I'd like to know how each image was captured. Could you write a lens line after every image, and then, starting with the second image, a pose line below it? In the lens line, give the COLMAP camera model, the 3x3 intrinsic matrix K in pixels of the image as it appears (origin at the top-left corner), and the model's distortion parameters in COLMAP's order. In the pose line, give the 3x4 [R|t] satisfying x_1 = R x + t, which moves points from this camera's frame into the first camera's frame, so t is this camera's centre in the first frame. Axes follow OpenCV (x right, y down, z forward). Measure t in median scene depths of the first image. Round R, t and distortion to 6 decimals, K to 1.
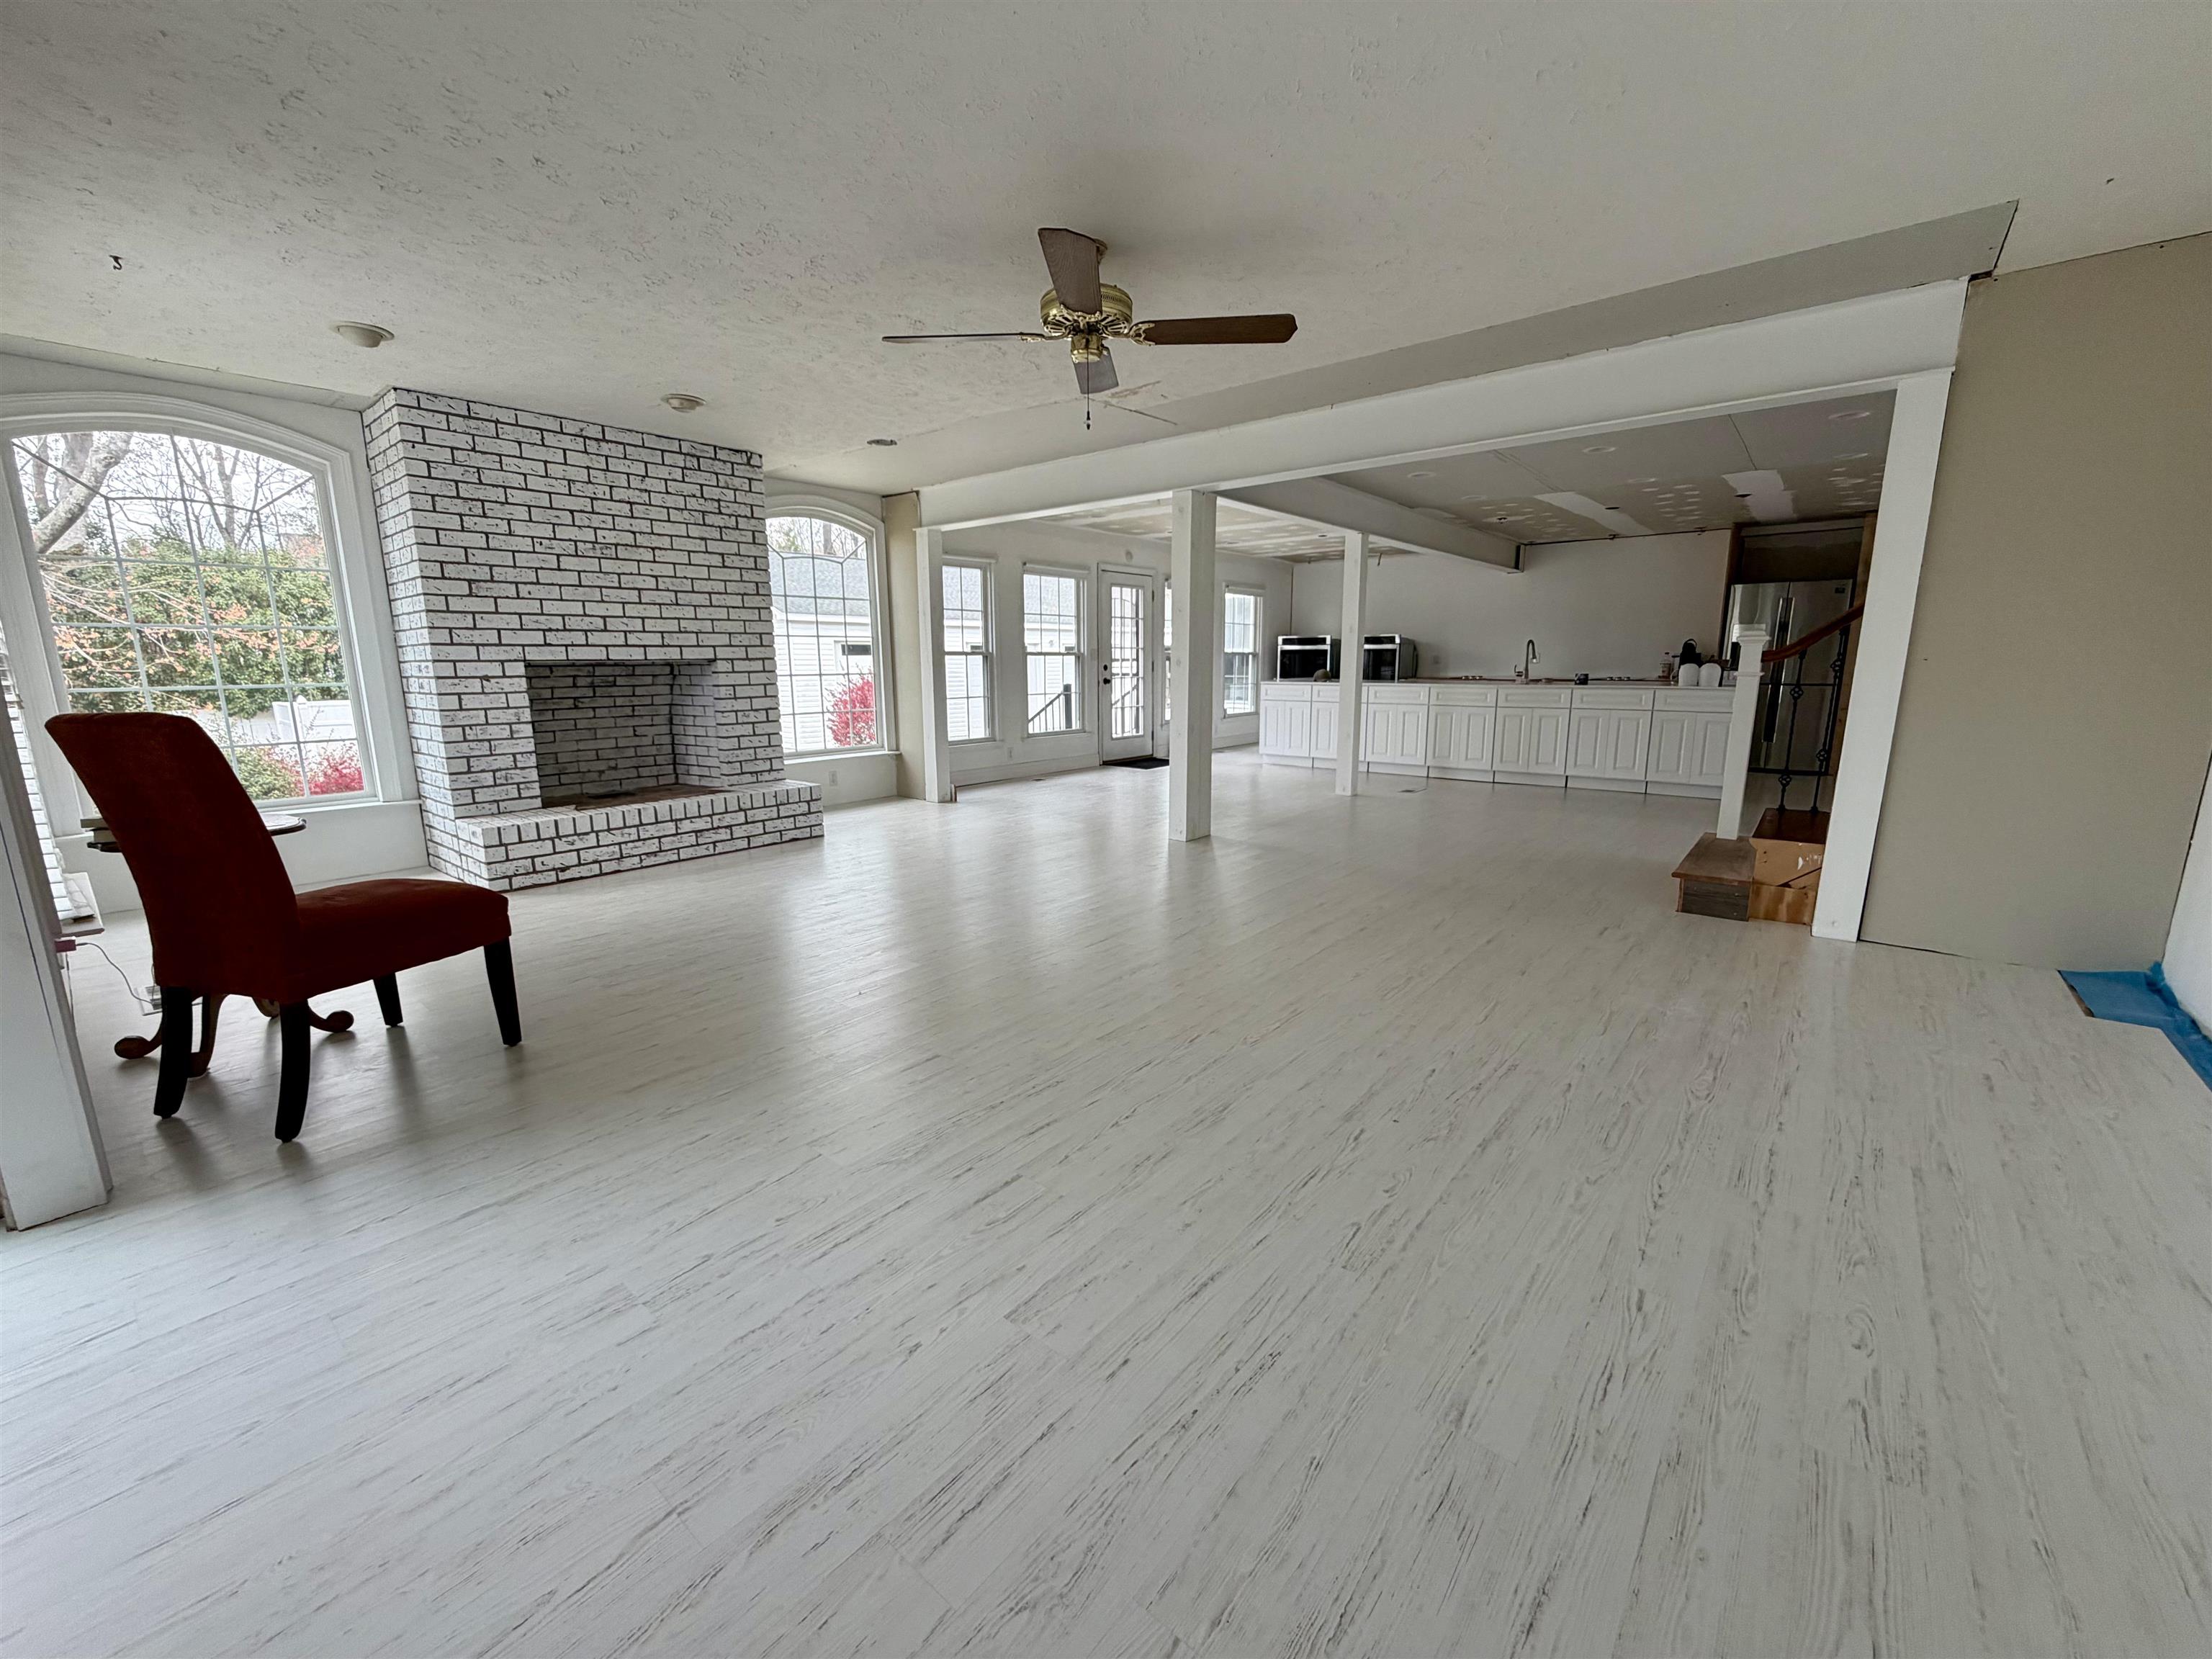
lens RADIAL K [[882.4, 0, 1101.5], [0, 882.4, 825.6], [0, 0, 1]] dist [0.002937, 0.000143]
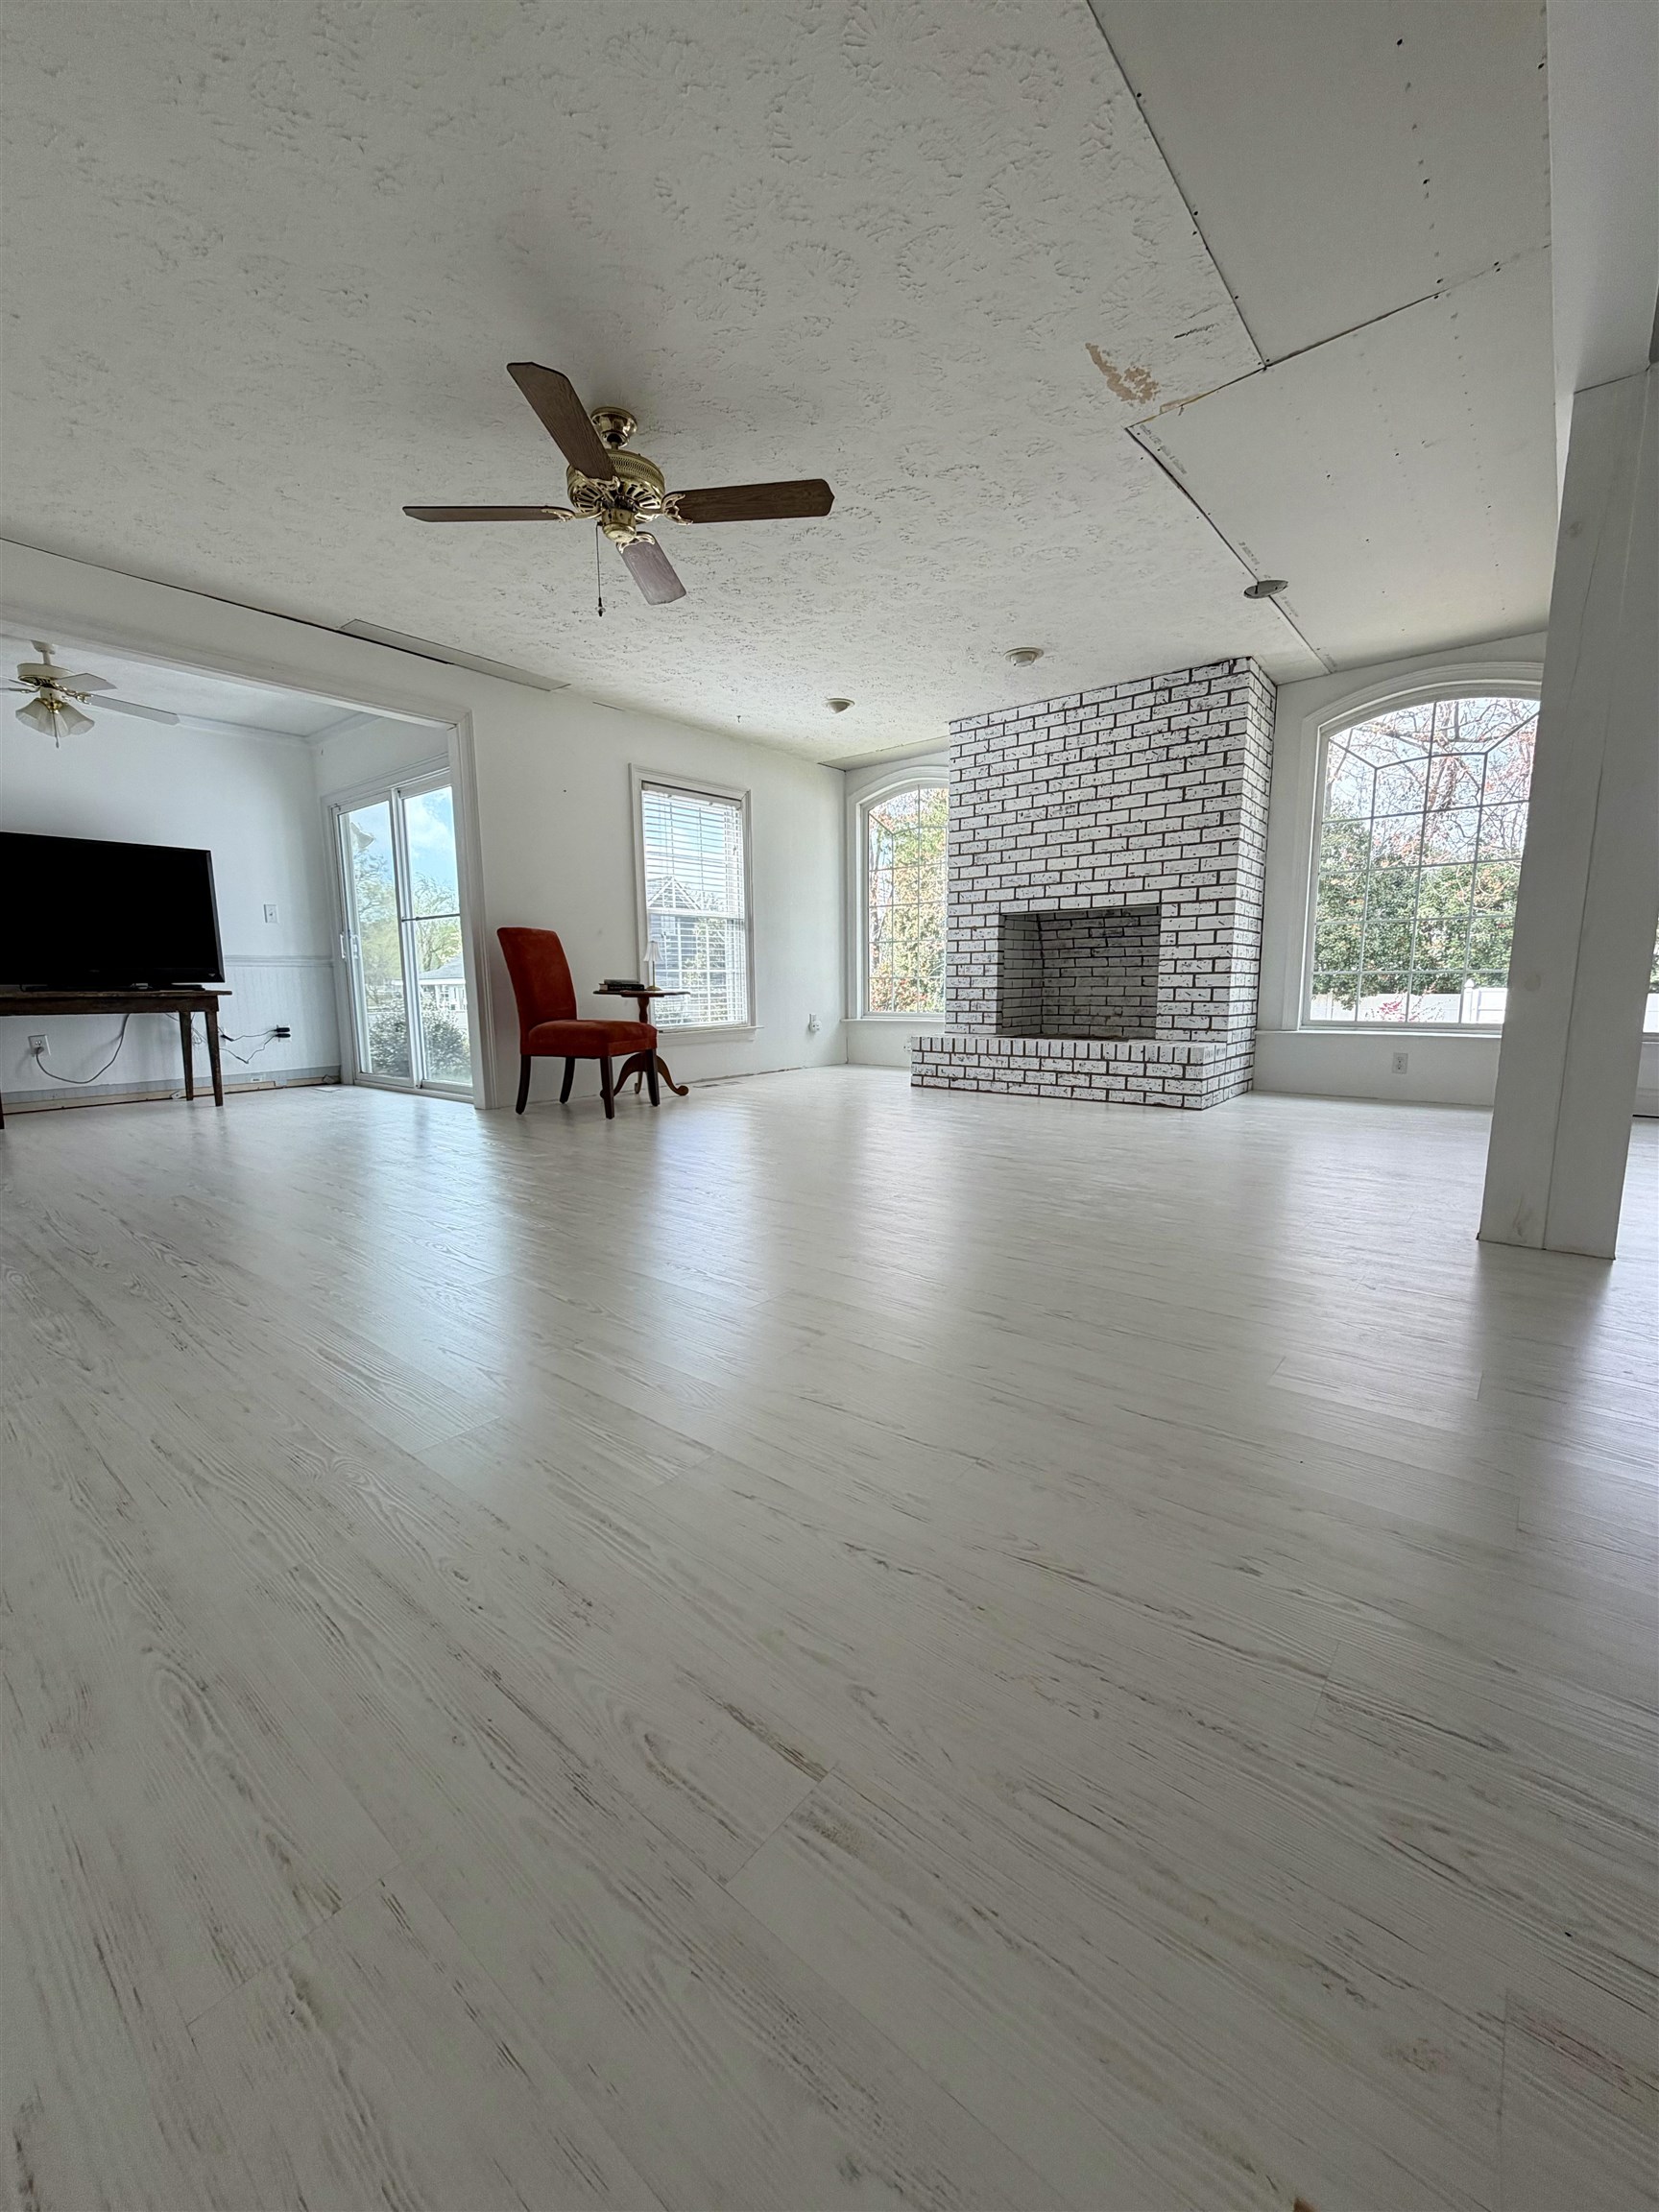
lens RADIAL K [[882.4, 0, 828.6], [0, 882.4, 1108.0], [0, 0, 1]] dist [0.002937, 0.000143]
pose [[0.007441, 0.153152, -0.988175, 0.575790], [-0.175850, 0.973002, 0.149476, -0.060611], [0.984389, 0.172659, 0.034172, 0.725914]]
